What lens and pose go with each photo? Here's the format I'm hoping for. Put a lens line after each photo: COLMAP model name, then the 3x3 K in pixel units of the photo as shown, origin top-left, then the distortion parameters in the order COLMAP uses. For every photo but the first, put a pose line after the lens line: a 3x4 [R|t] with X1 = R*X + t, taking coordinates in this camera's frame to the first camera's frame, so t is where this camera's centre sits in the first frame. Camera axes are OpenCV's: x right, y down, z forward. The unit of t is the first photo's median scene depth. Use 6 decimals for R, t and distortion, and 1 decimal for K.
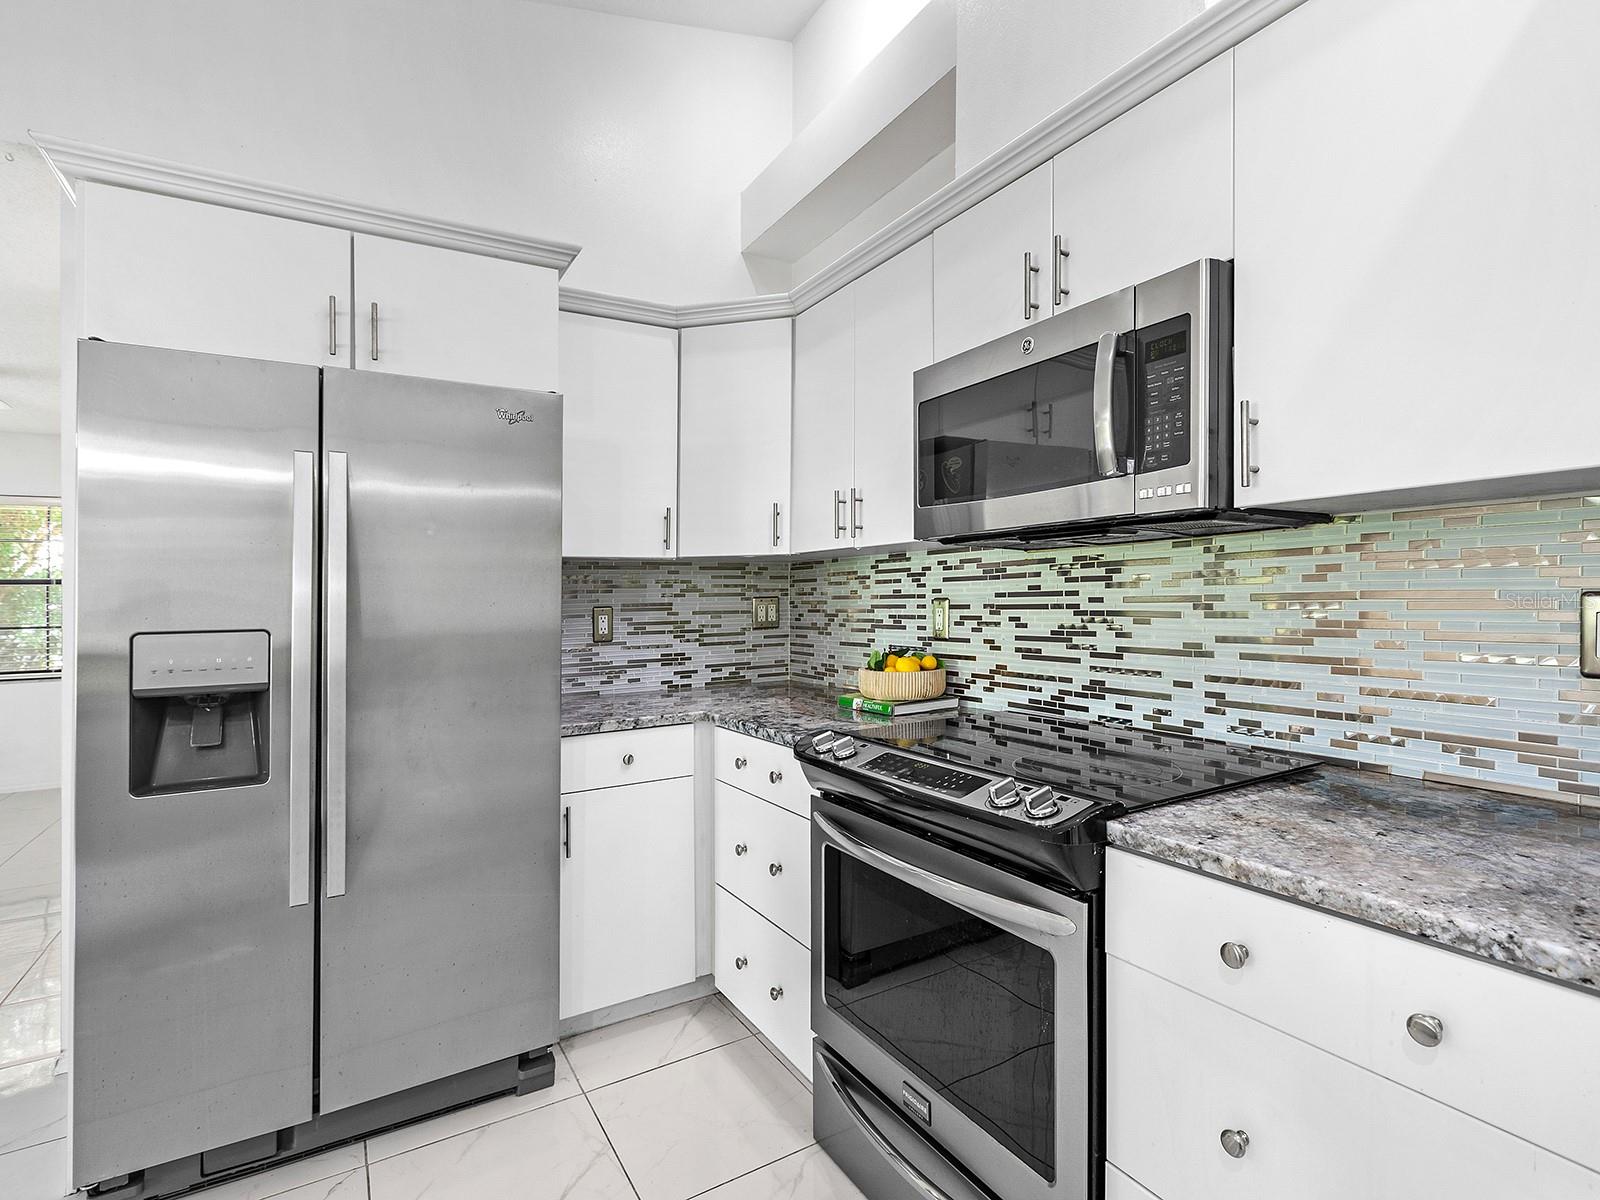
lens RADIAL K [[805.8, 0, 796.4], [0, 805.8, 588.4], [0, 0, 1]] dist [0.008713, -0.003298]
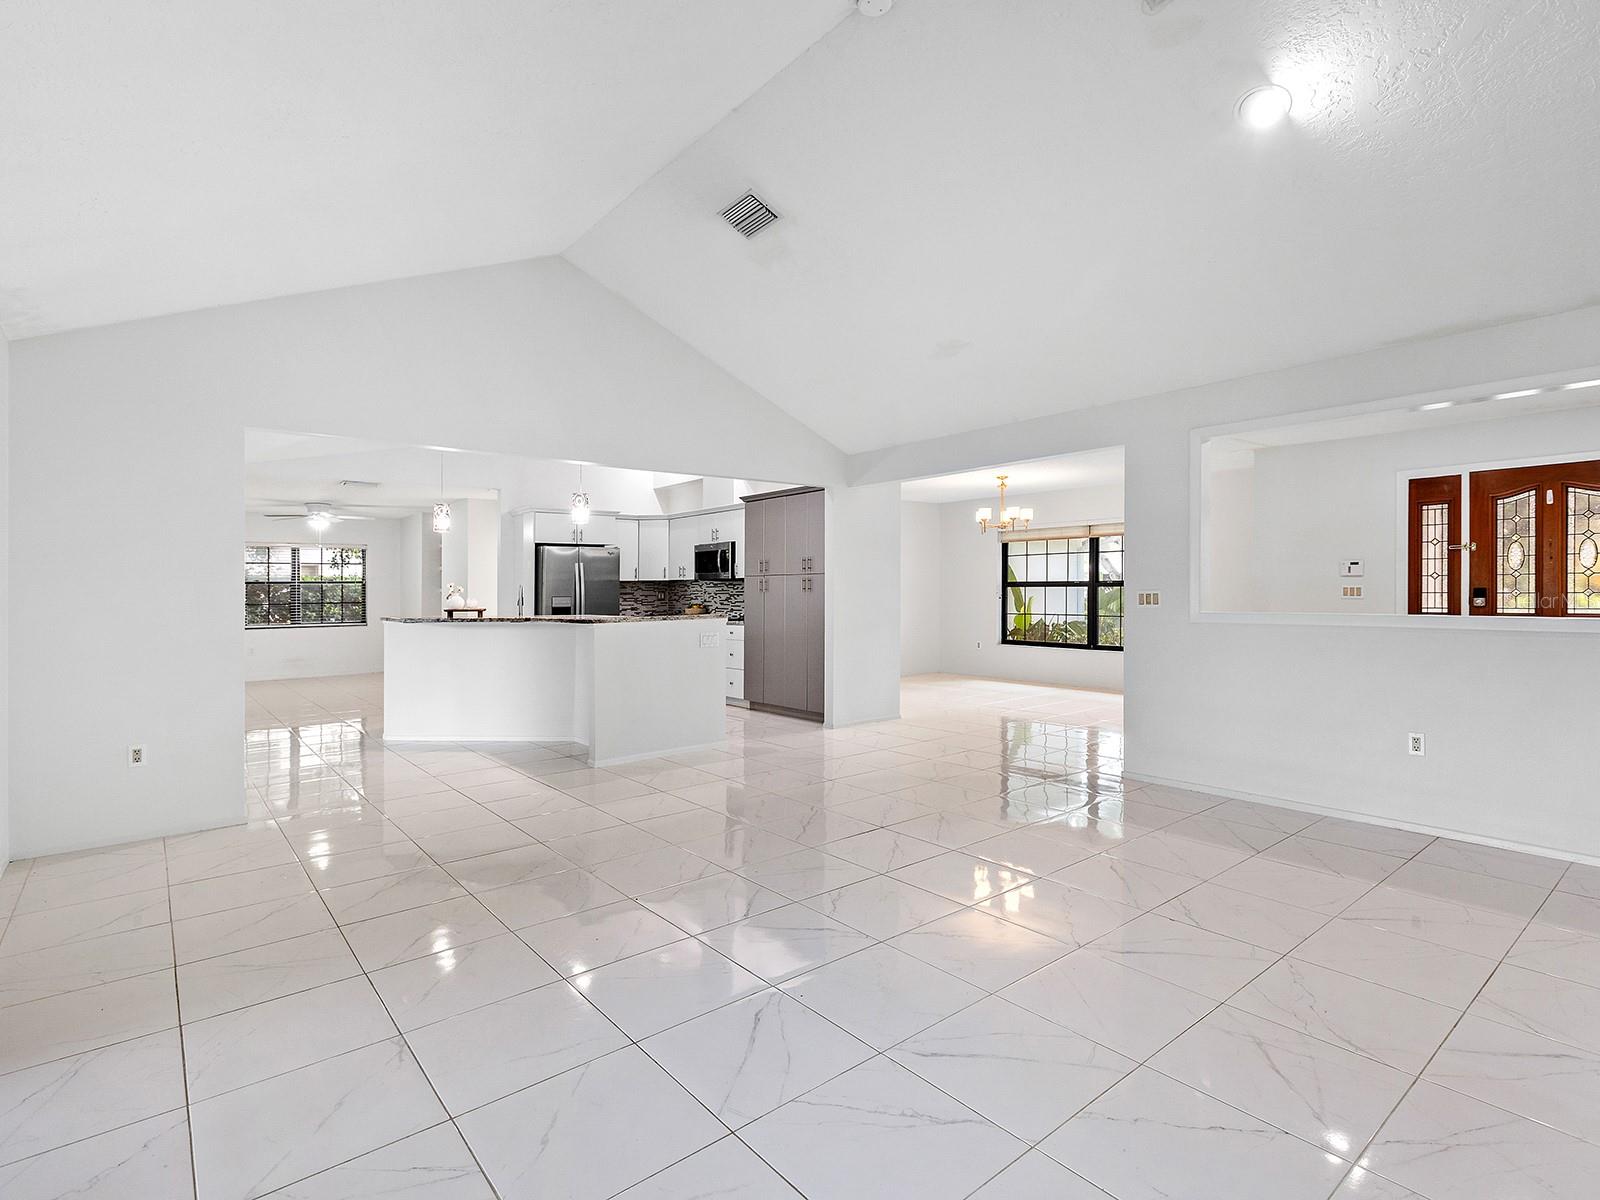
lens RADIAL K [[805.8, 0, 787.7], [0, 805.8, 598.9], [0, 0, 1]] dist [0.008713, -0.003298]
pose [[0.989465, 0.004222, 0.144708, -0.000880], [-0.006974, 0.999804, 0.018520, -0.029284], [-0.144602, -0.019334, 0.989301, -3.055554]]
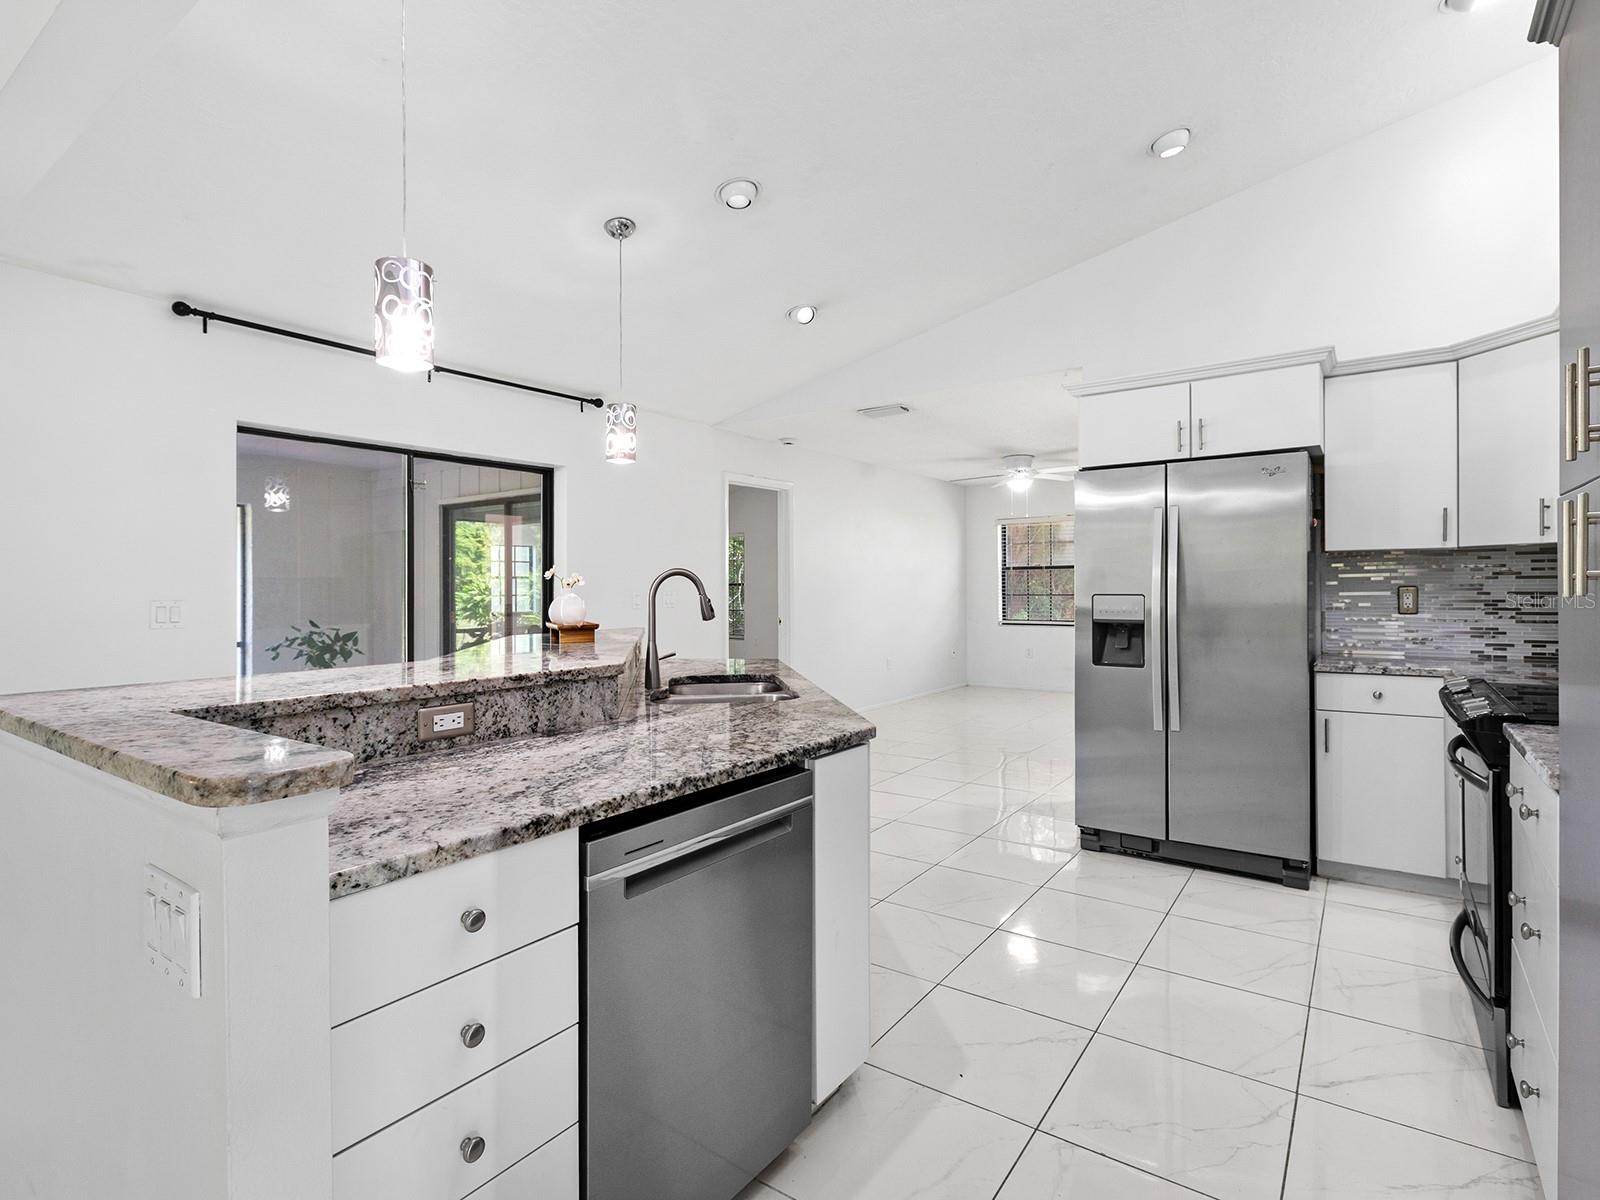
lens RADIAL K [[805.8, 0, 831.6], [0, 805.8, 584.9], [0, 0, 1]] dist [0.008713, -0.003298]
pose [[0.423080, 0.012016, -0.906012, 0.607112], [0.010569, 0.999779, 0.018195, -0.014269], [0.906031, -0.017273, 0.422860, -0.414237]]
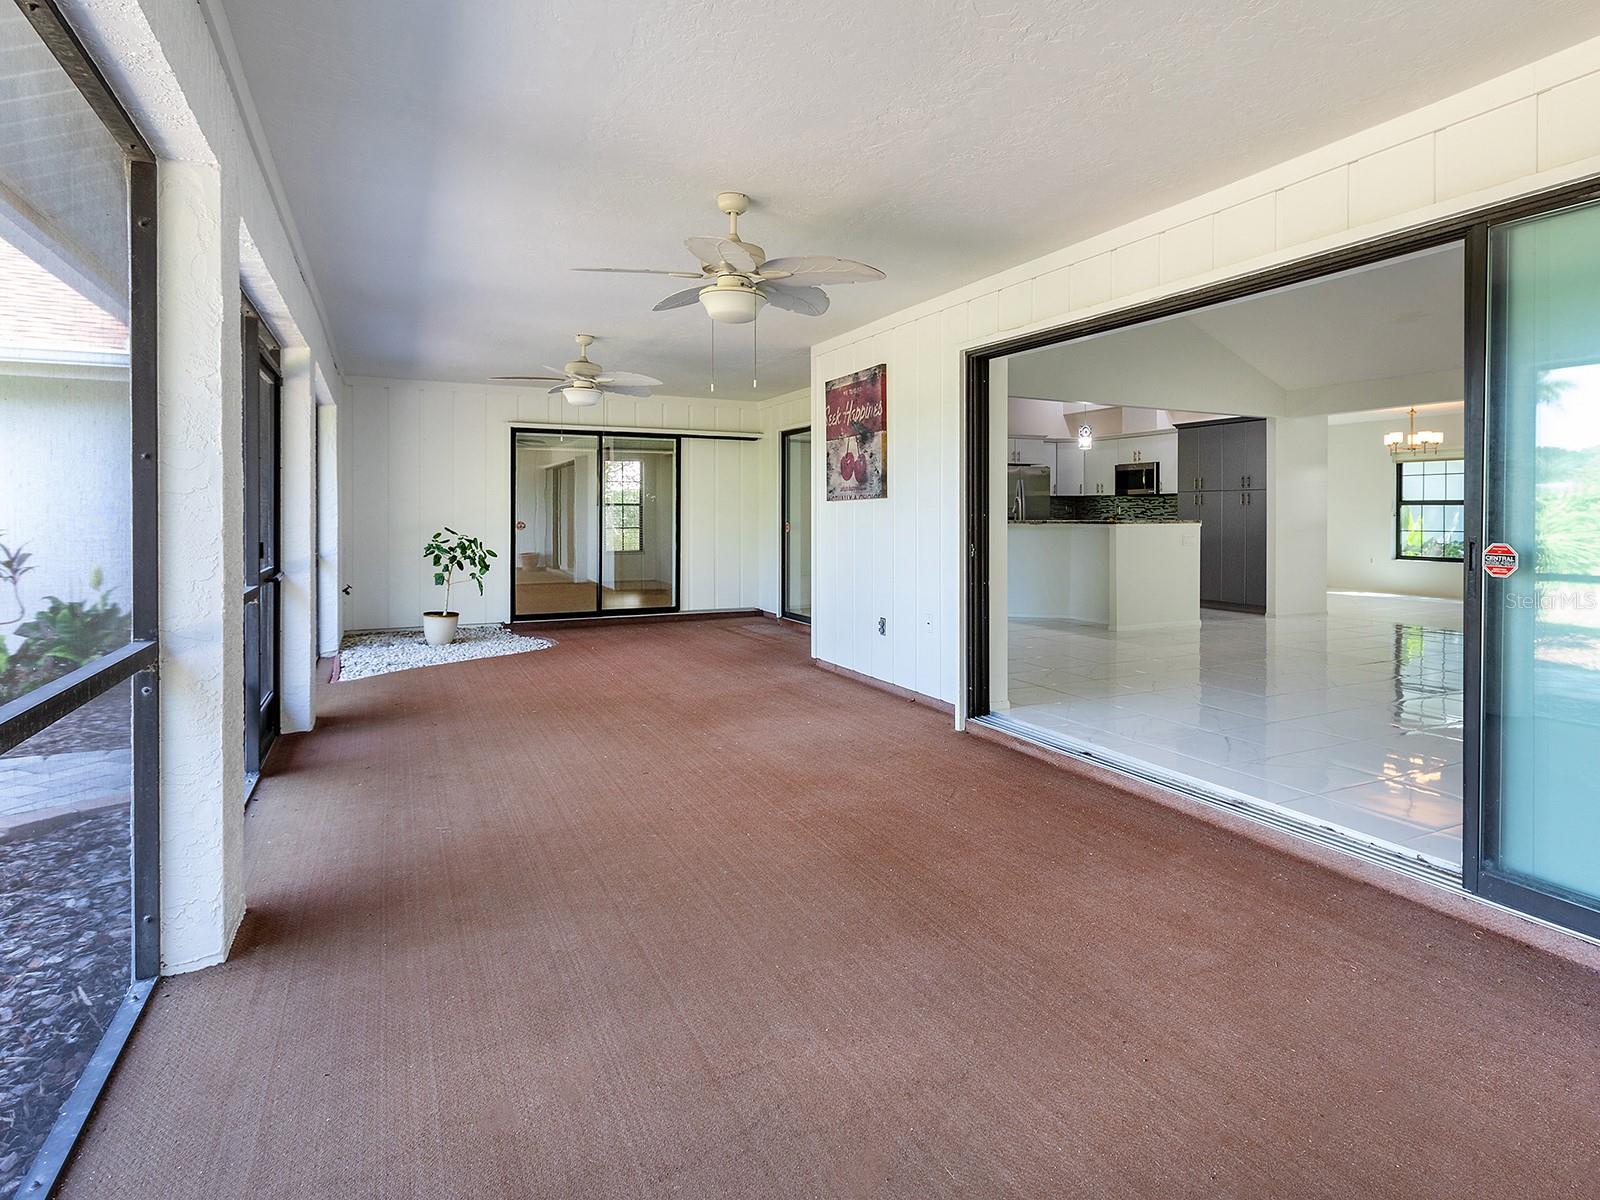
lens RADIAL K [[913.8, 0, 897.3], [0, 913.8, 515.6], [0, 0, 1]] dist [0.001514, 0.000472]
pose [[0.999490, 0.016734, -0.027213, -0.926468], [-0.016432, 0.999801, 0.011292, 0.027680], [0.027396, -0.010839, 0.999566, -4.195168]]
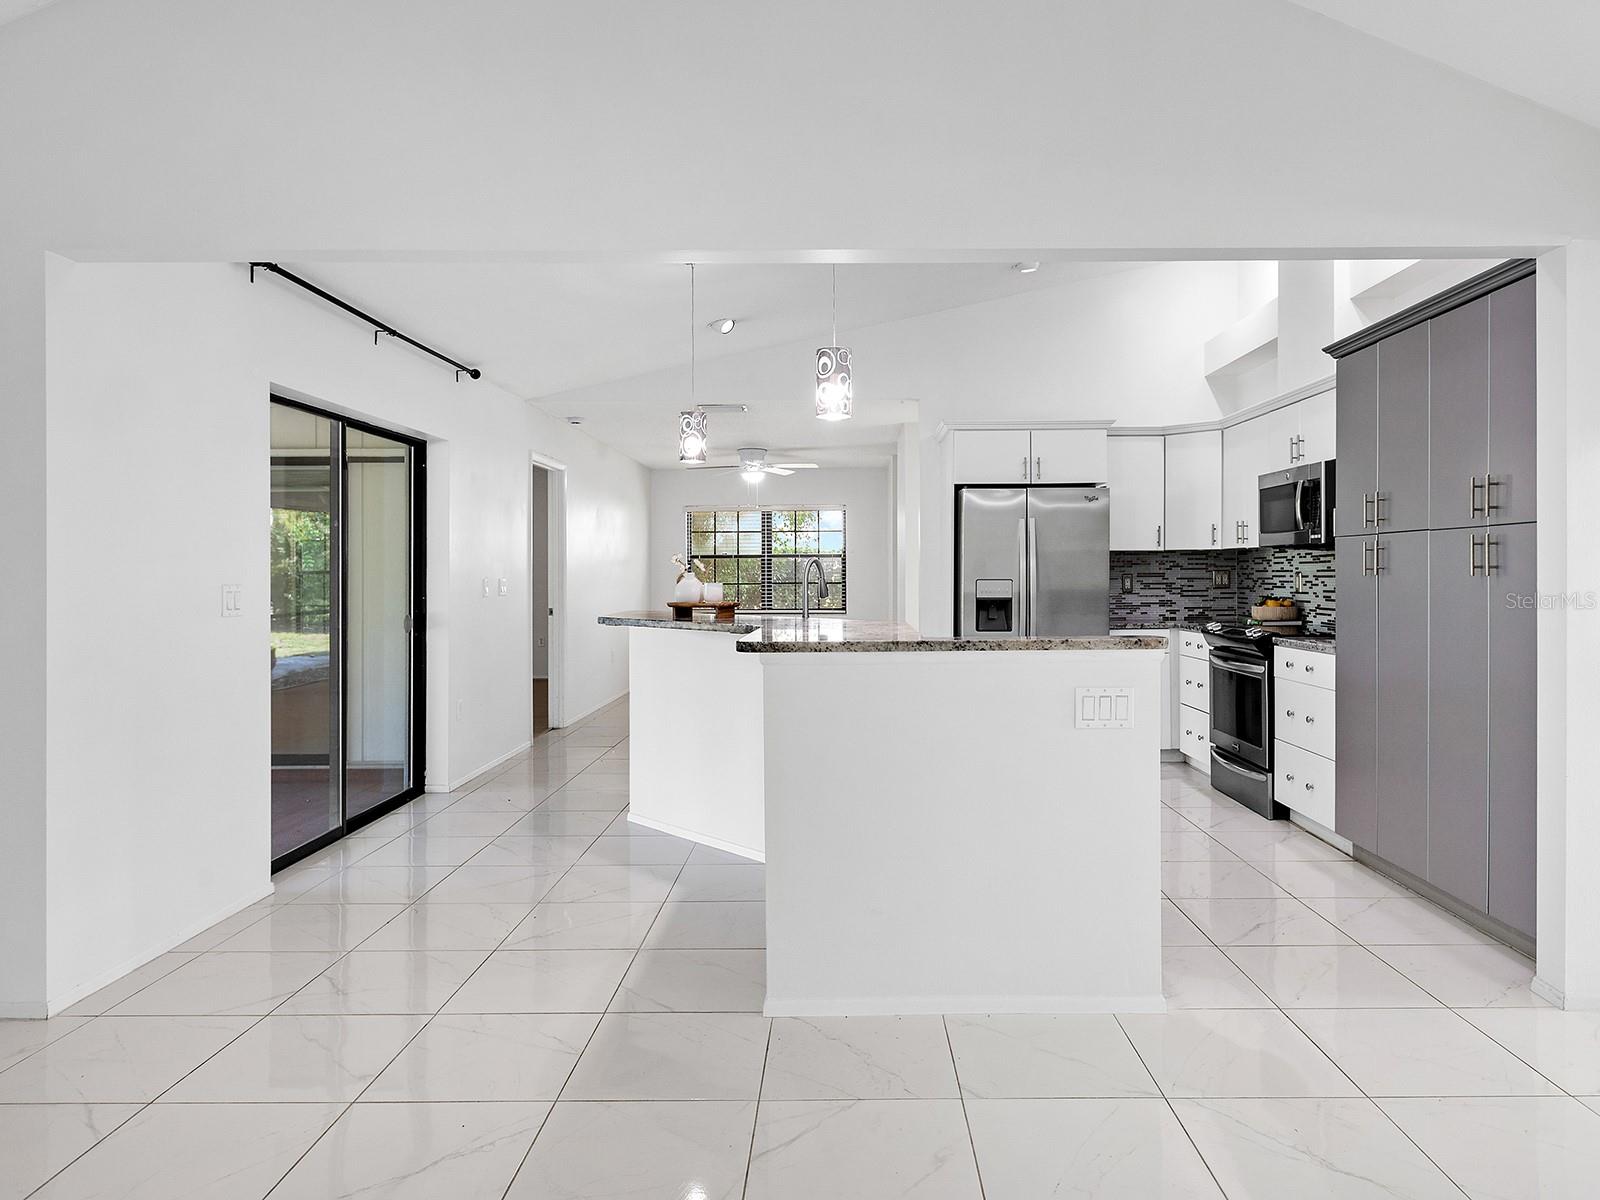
lens RADIAL K [[1005.0, 0, 851.1], [0, 1005.0, 549.2], [0, 0, 1]] dist [0.008820, 0.000814]
pose [[0.870378, 0.001173, -0.492383, 0.433470], [-0.004949, 0.999967, -0.006367, -0.022379], [0.492360, 0.007978, 0.870355, -1.670446]]
